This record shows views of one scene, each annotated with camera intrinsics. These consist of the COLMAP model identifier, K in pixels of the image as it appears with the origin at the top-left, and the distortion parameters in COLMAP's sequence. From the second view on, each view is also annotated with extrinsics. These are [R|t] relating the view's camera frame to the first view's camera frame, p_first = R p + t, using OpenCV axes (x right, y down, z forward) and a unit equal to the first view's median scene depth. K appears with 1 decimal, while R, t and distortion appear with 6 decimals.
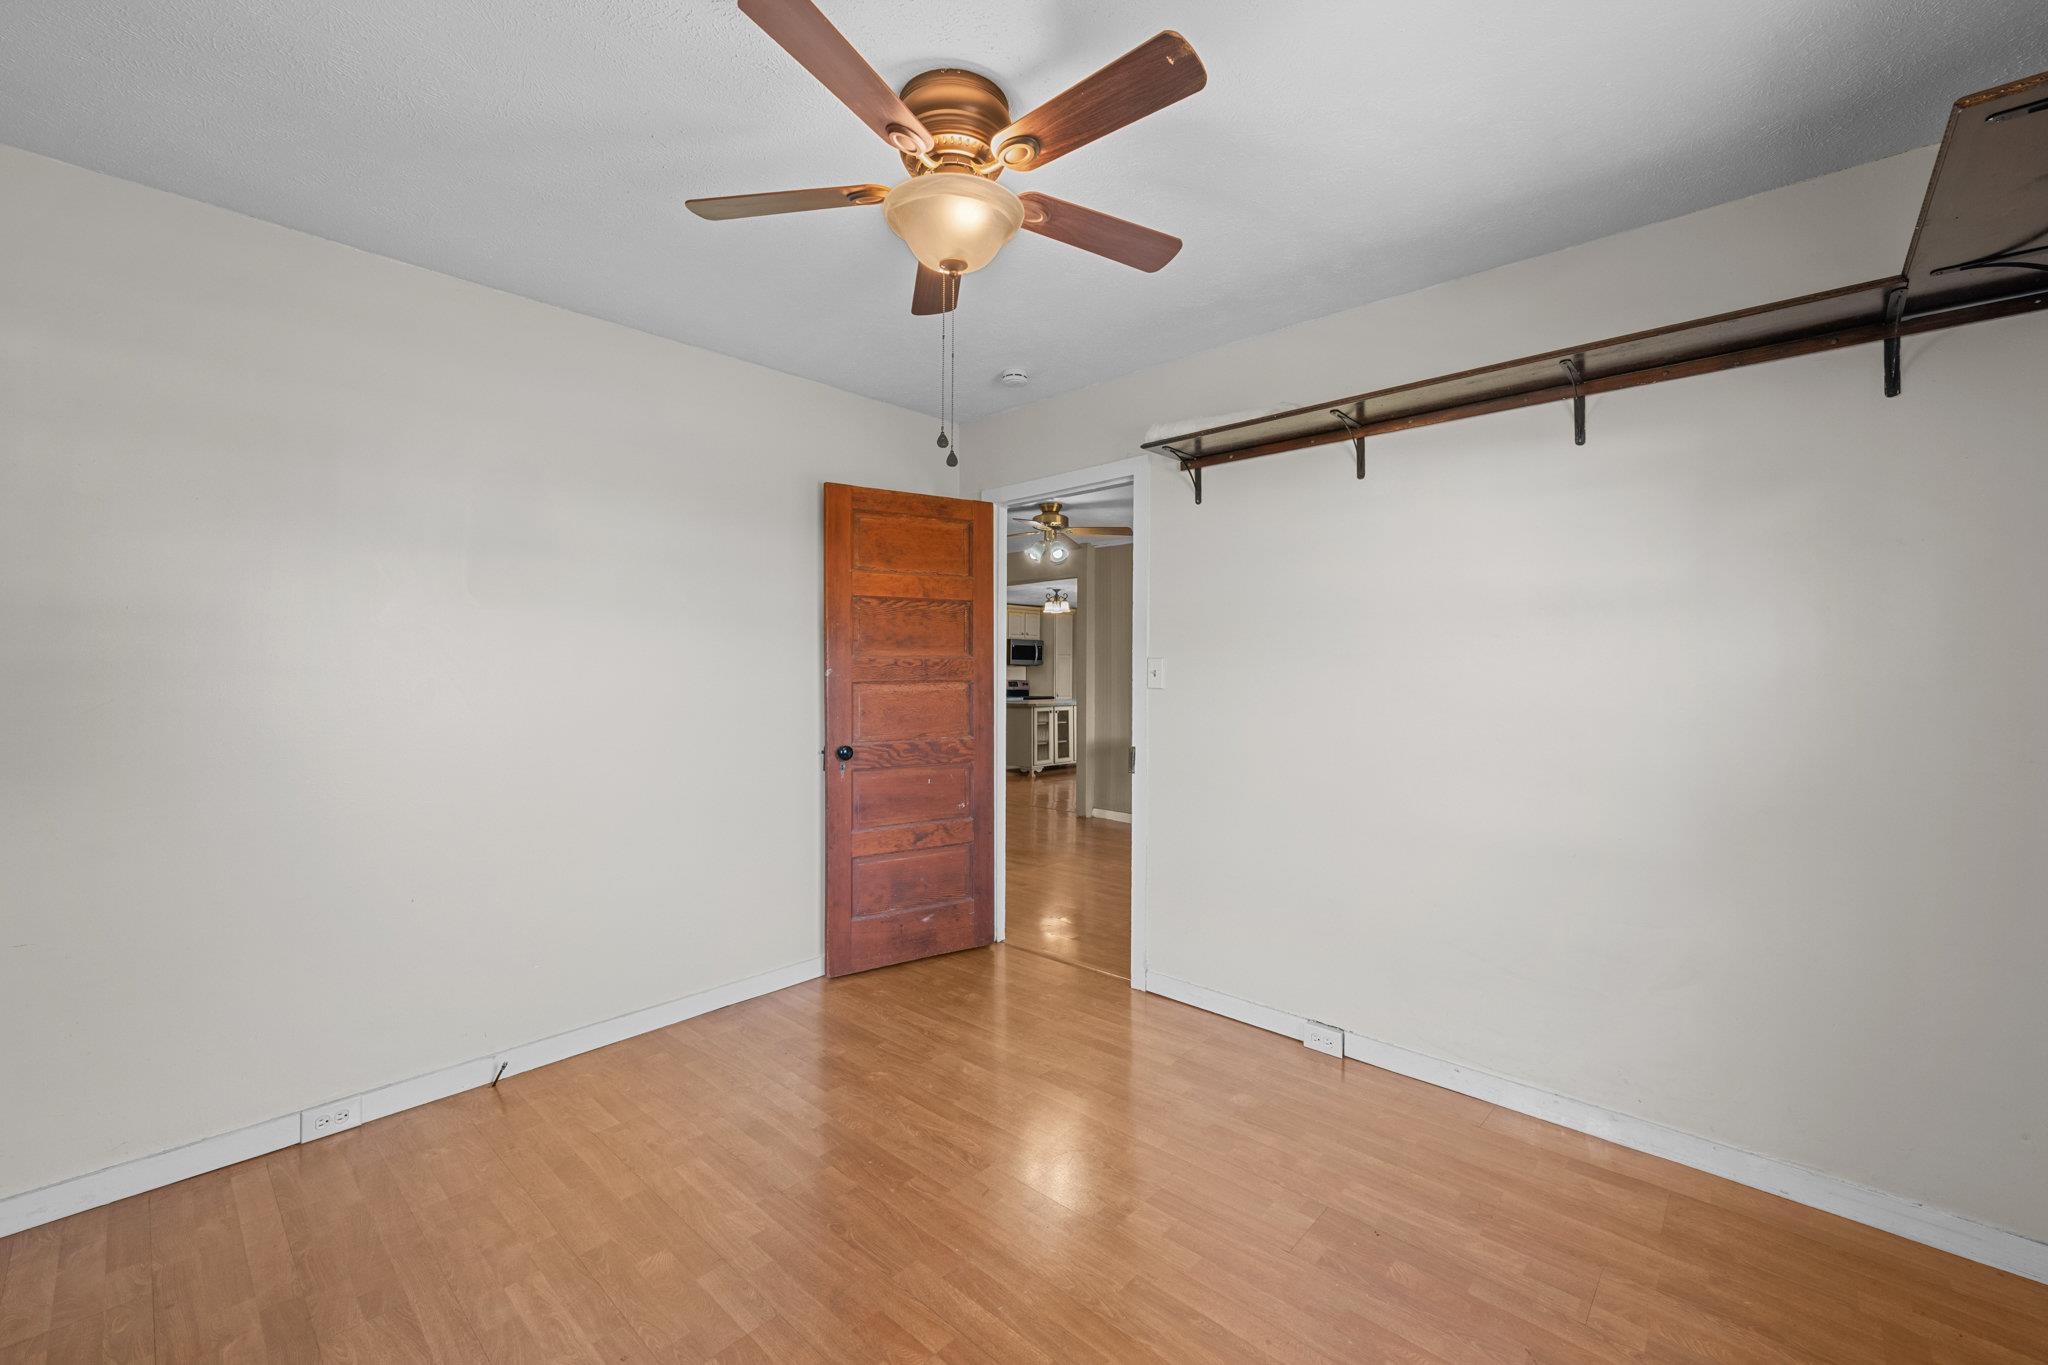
lens RADIAL K [[827.8, 0, 1016.1], [0, 827.8, 656.5], [0, 0, 1]] dist [0.000454, 0.000016]
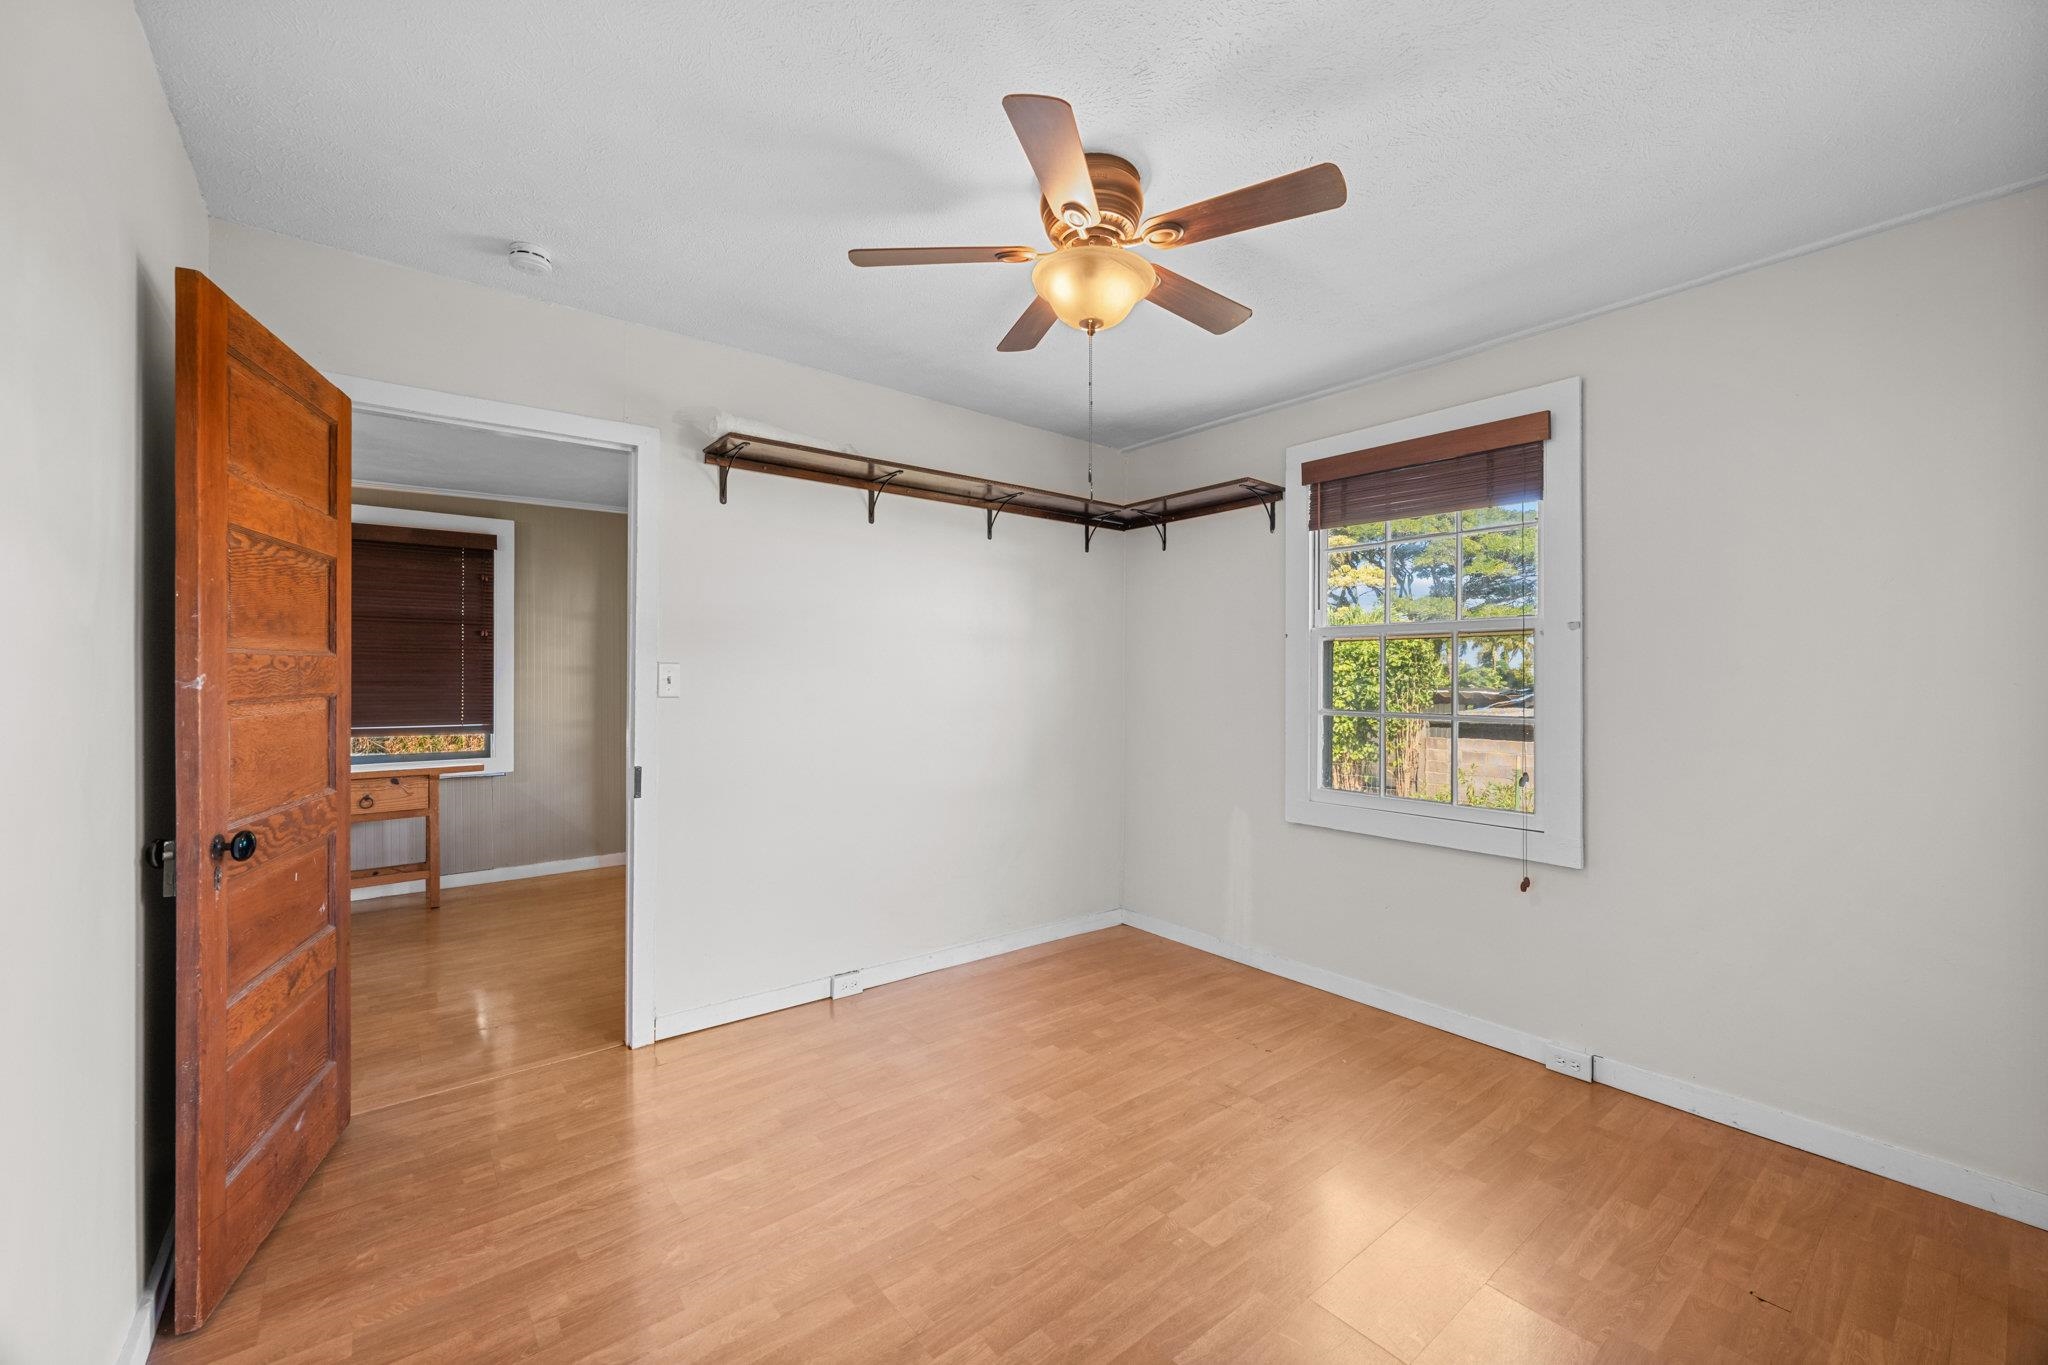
lens RADIAL K [[820.2, 0, 1024.0], [0, 820.2, 682.5], [0, 0, 1]] dist [0.000185, 0.000023]
pose [[0.142309, -0.004508, 0.989812, -0.602197], [-0.017957, 0.999813, 0.007135, 0.008299], [-0.989659, -0.018790, 0.142201, 0.461112]]
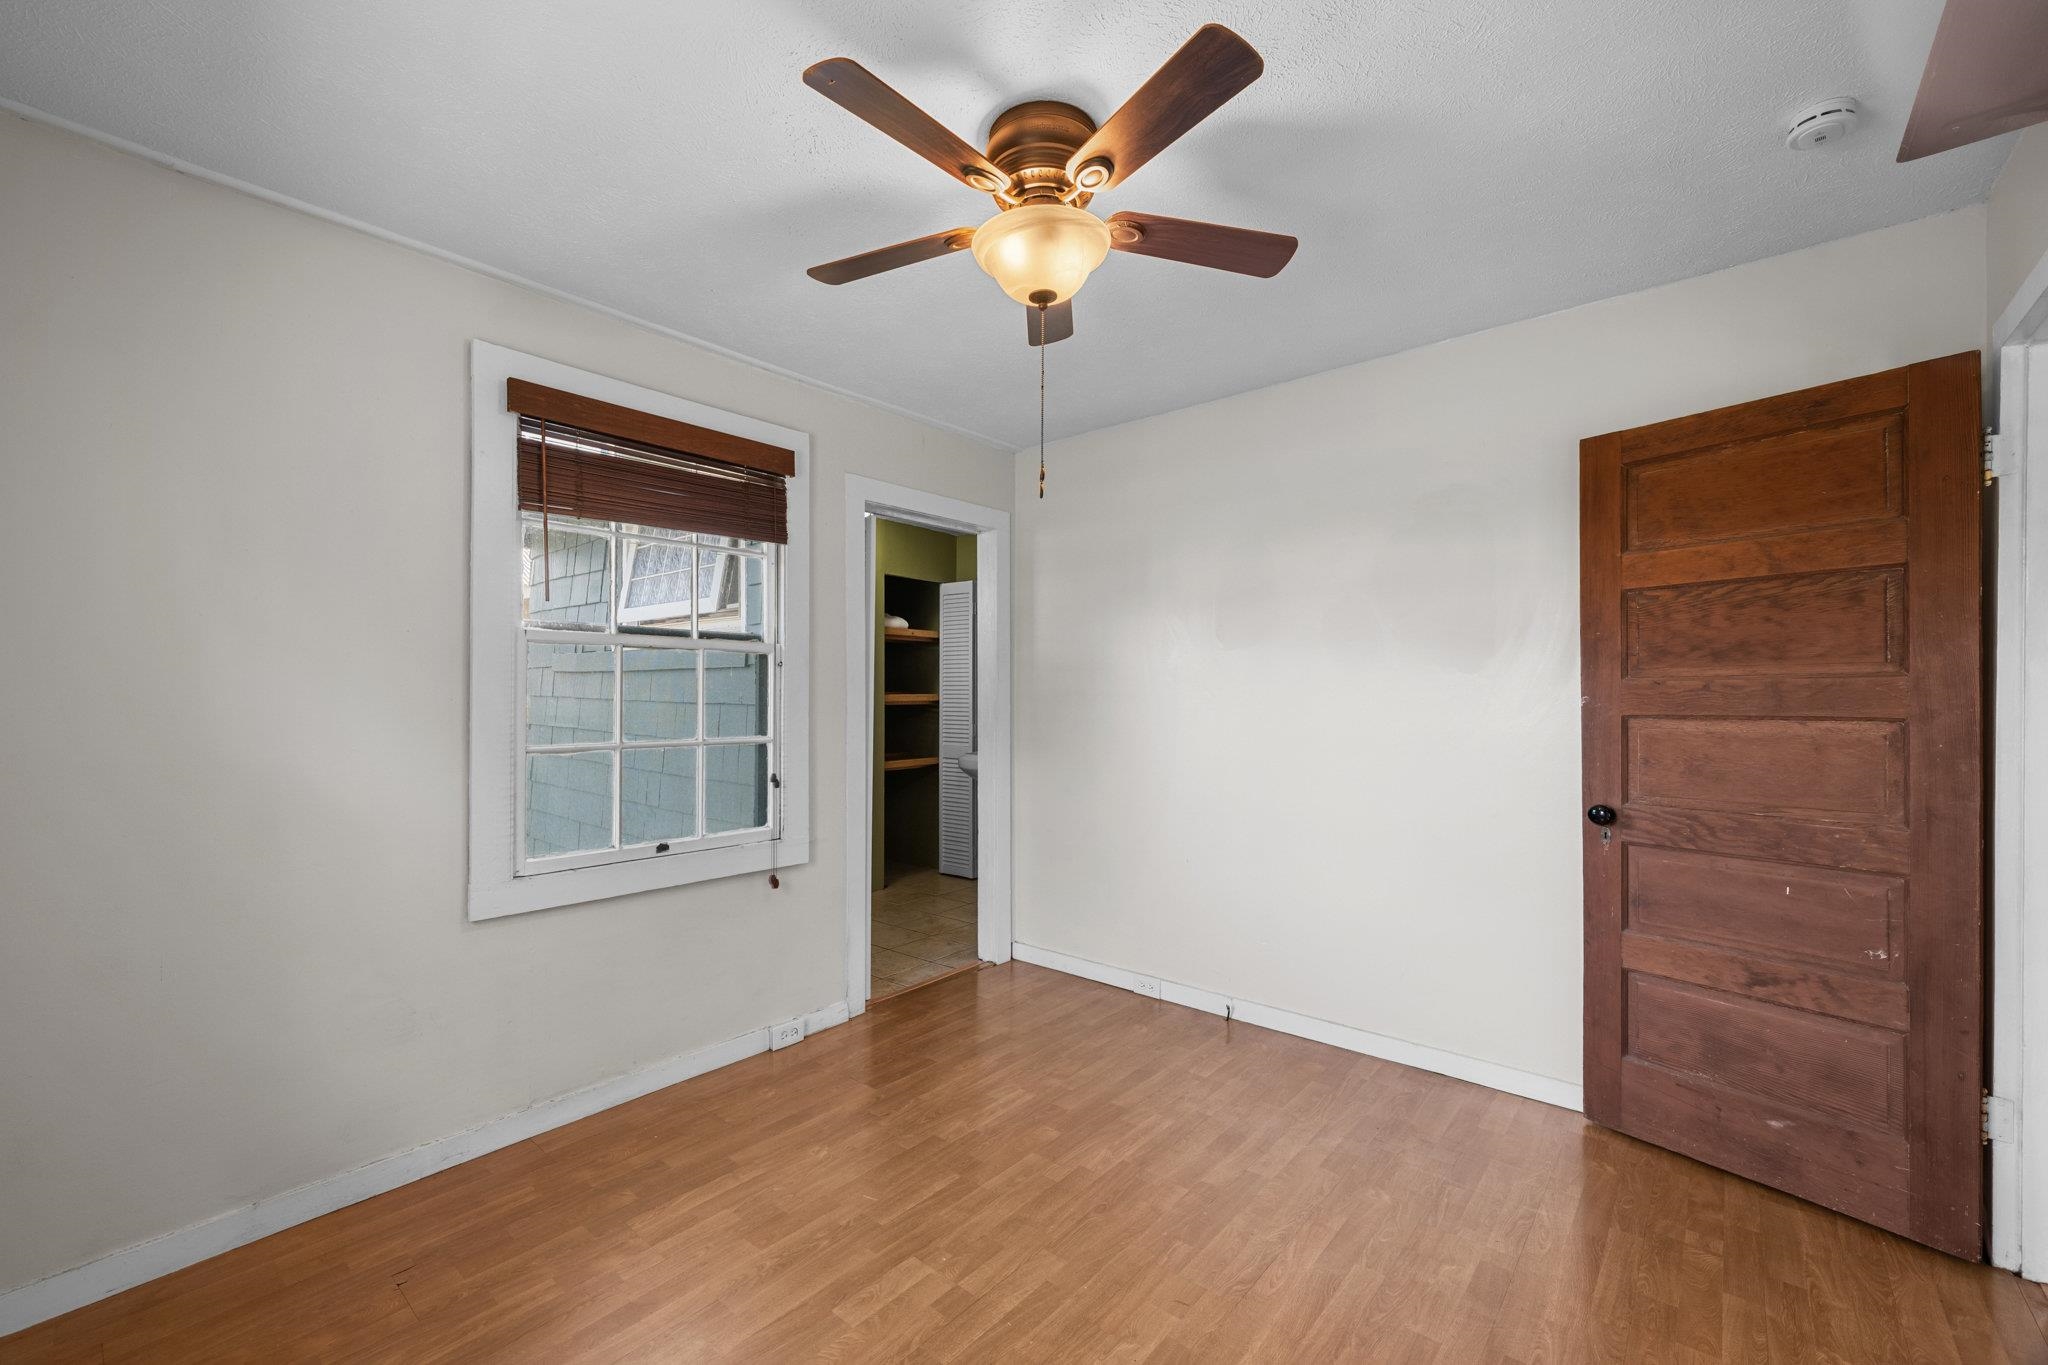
lens RADIAL K [[828.0, 0, 1019.8], [0, 828.0, 703.0], [0, 0, 1]] dist [-0.000324, -0.000067]
pose [[0.044499, 0.007128, -0.998984, 0.465560], [0.013438, 0.999880, 0.007733, 0.008367], [0.998919, -0.013768, 0.044398, 0.459520]]
